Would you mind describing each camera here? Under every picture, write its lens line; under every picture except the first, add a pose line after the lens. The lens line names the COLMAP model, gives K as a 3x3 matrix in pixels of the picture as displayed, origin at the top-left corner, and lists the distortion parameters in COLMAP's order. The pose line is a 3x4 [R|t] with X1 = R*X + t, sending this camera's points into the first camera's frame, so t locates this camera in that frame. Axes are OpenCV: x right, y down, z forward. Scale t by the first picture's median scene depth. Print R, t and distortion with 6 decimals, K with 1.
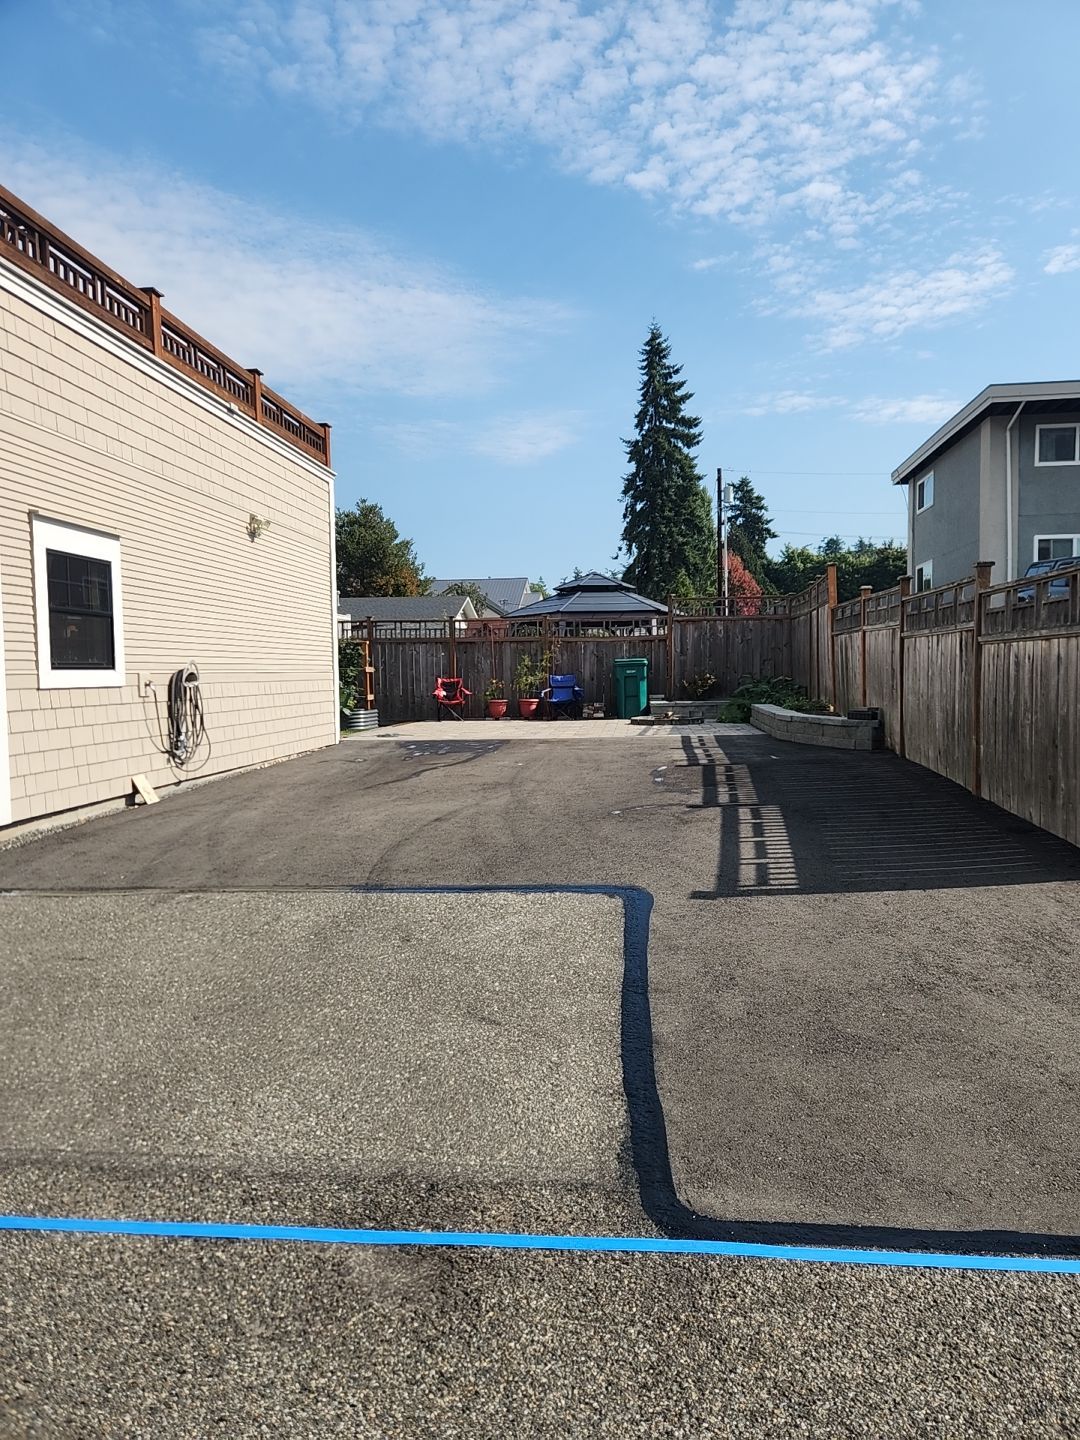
lens RADIAL K [[946.9, 0, 553.1], [0, 946.9, 717.3], [0, 0, 1]] dist [0.079833, -0.076895]
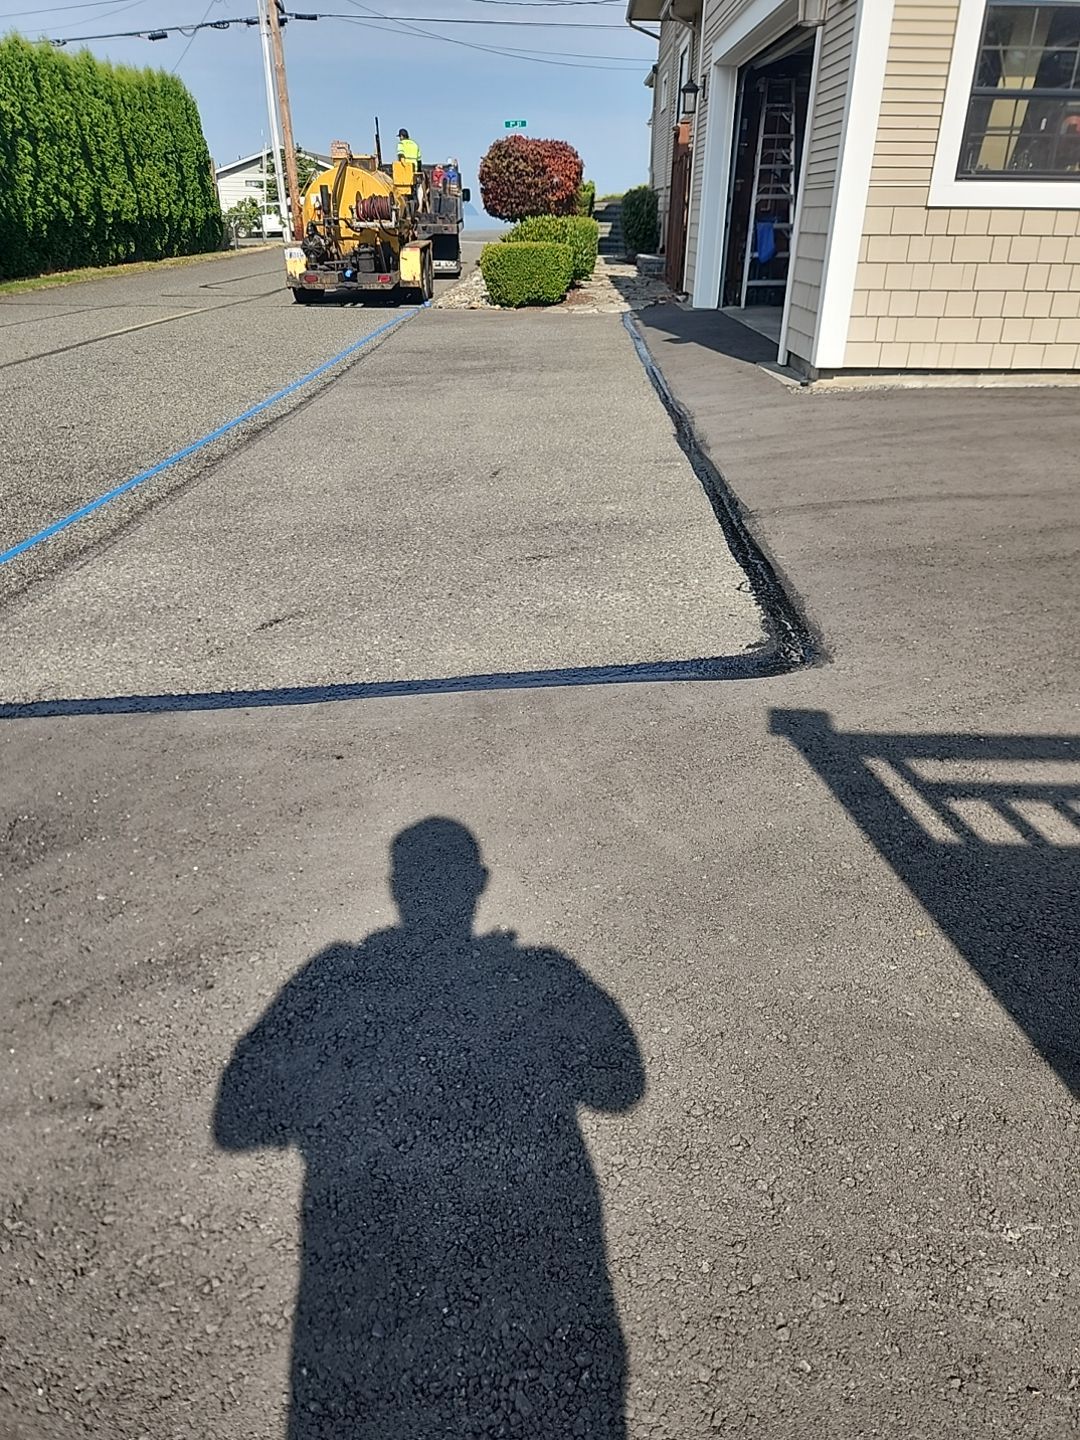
lens RADIAL K [[946.9, 0, 553.1], [0, 946.9, 717.3], [0, 0, 1]] dist [0.079833, -0.076895]
pose [[0.090471, 0.471998, -0.876945, 0.104827], [-0.059561, 0.881544, 0.468329, -0.003423], [0.994116, 0.009861, 0.107867, 0.162473]]
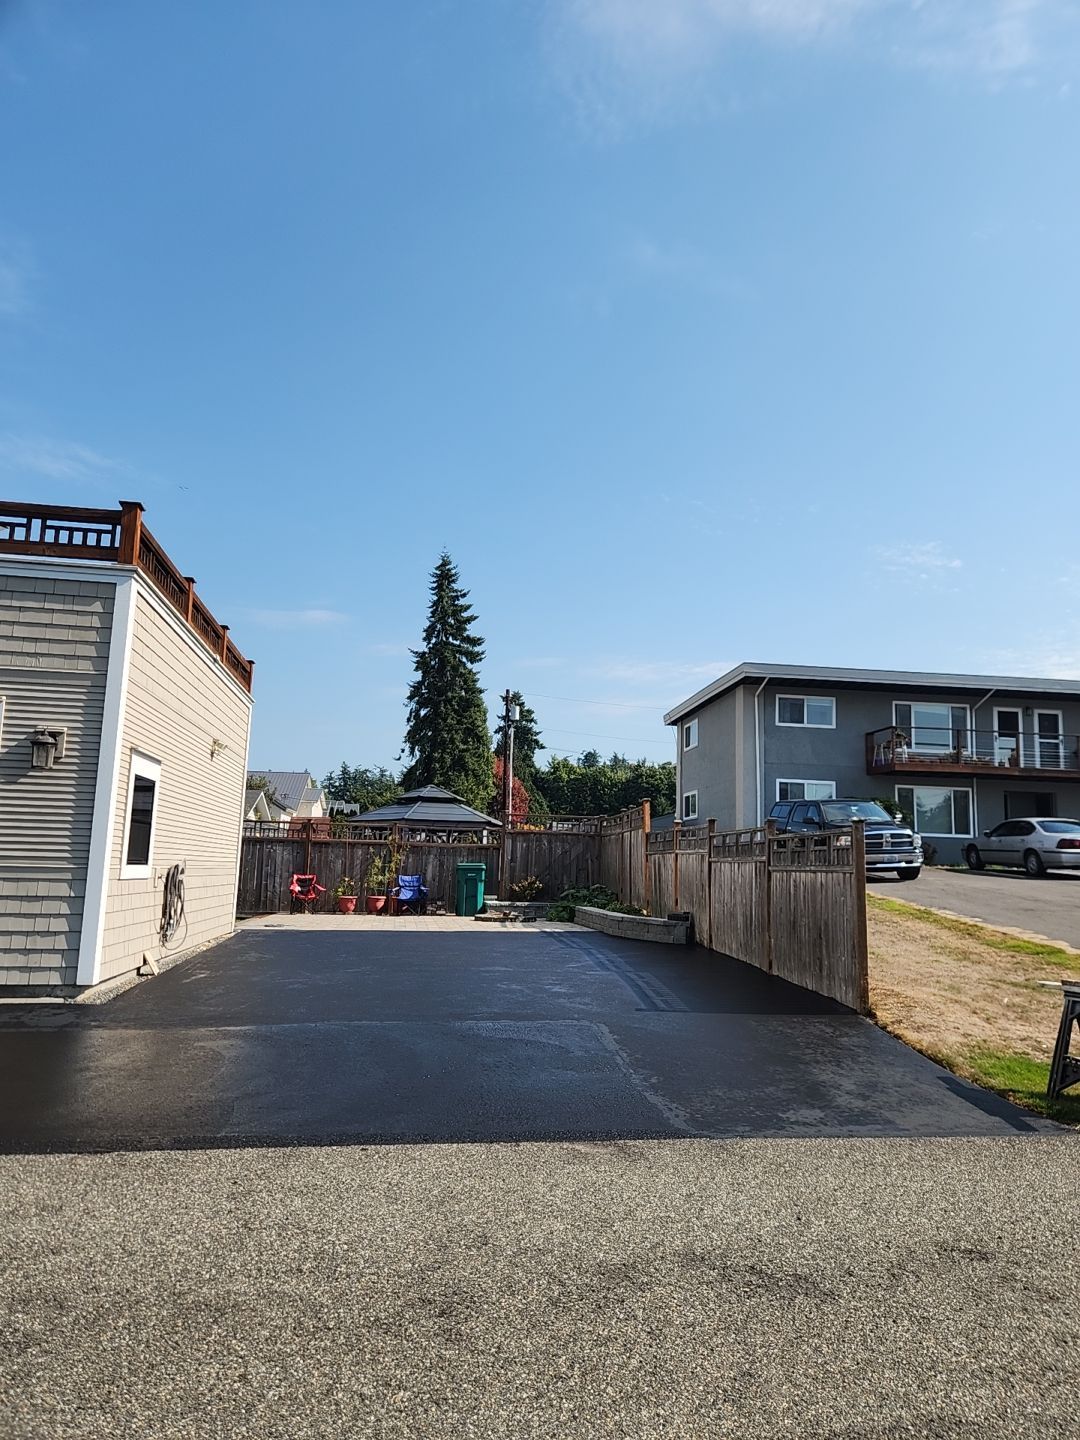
lens RADIAL K [[943.6, 0, 548.2], [0, 943.6, 741.2], [0, 0, 1]] dist [0.080896, -0.000750]
pose [[0.970064, 0.071868, 0.231972, -0.081810], [-0.027992, 0.981931, -0.187156, 0.004073], [-0.241232, 0.175060, 0.954548, -0.123515]]
